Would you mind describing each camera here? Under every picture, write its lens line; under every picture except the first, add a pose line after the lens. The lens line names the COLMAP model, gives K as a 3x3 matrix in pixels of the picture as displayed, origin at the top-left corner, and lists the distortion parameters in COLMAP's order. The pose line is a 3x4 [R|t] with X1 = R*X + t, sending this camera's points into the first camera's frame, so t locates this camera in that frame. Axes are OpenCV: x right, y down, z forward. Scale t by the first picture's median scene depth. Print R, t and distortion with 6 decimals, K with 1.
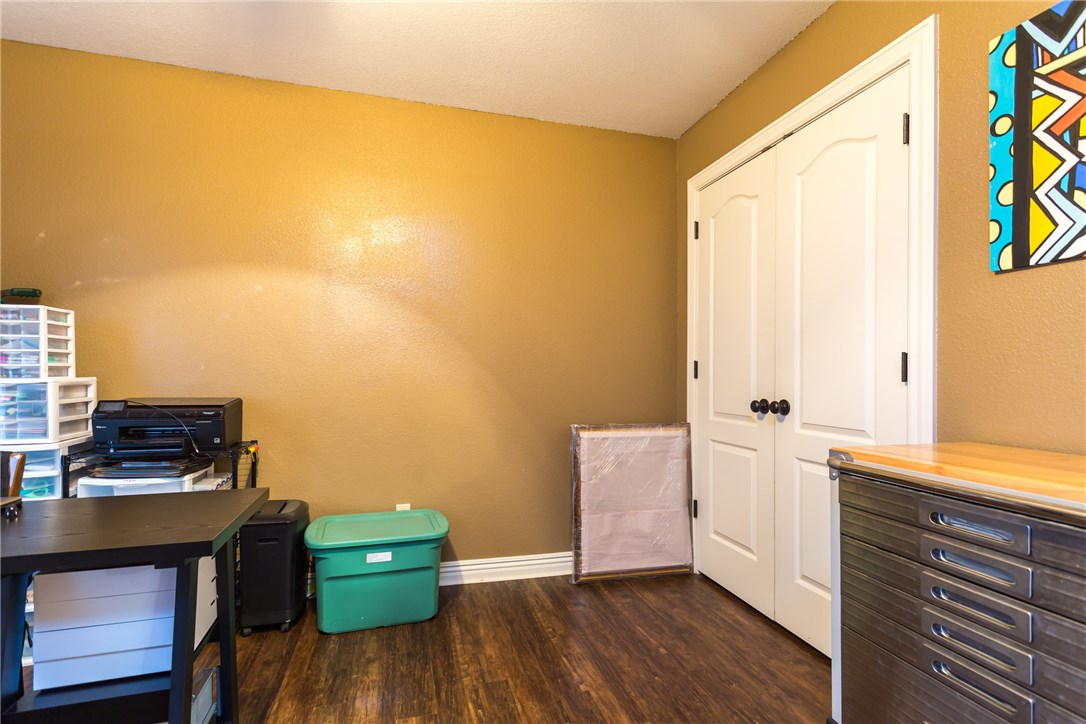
lens RADIAL K [[525.0, 0, 545.7], [0, 525.0, 369.6], [0, 0, 1]] dist [0.004389, 0.000405]
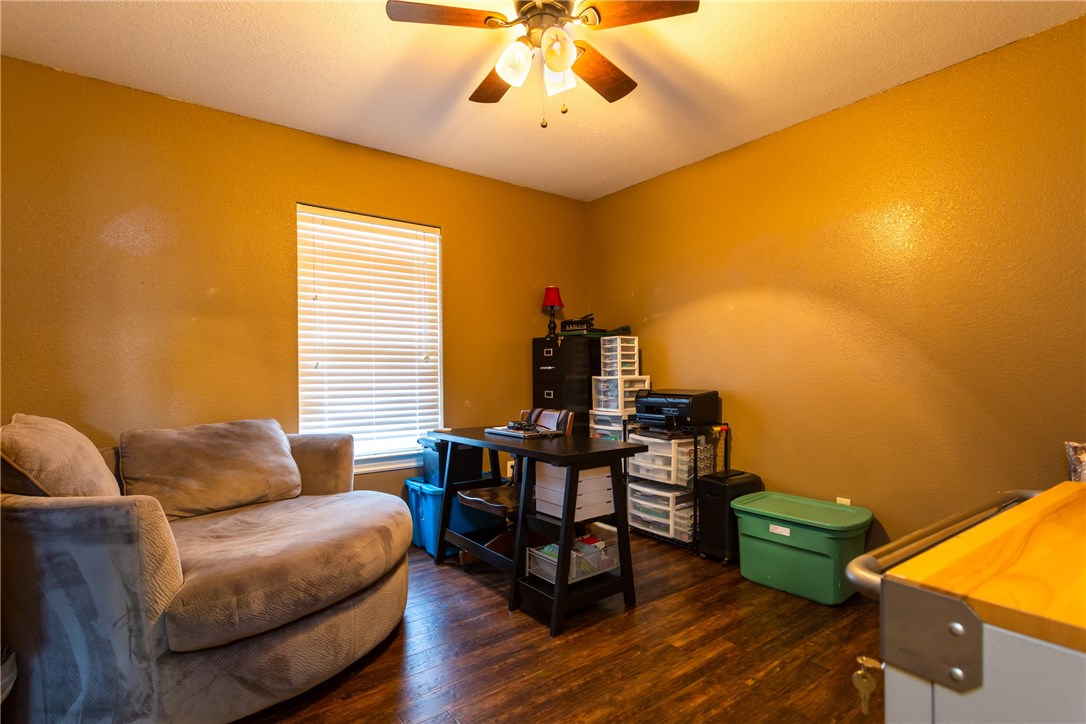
lens RADIAL K [[525.0, 0, 548.8], [0, 525.0, 368.0], [0, 0, 1]] dist [0.004389, 0.000405]
pose [[0.379070, -0.013146, -0.925275, 0.583907], [0.013123, 0.999875, -0.008830, 0.000408], [0.925275, -0.008796, 0.379195, 0.087335]]
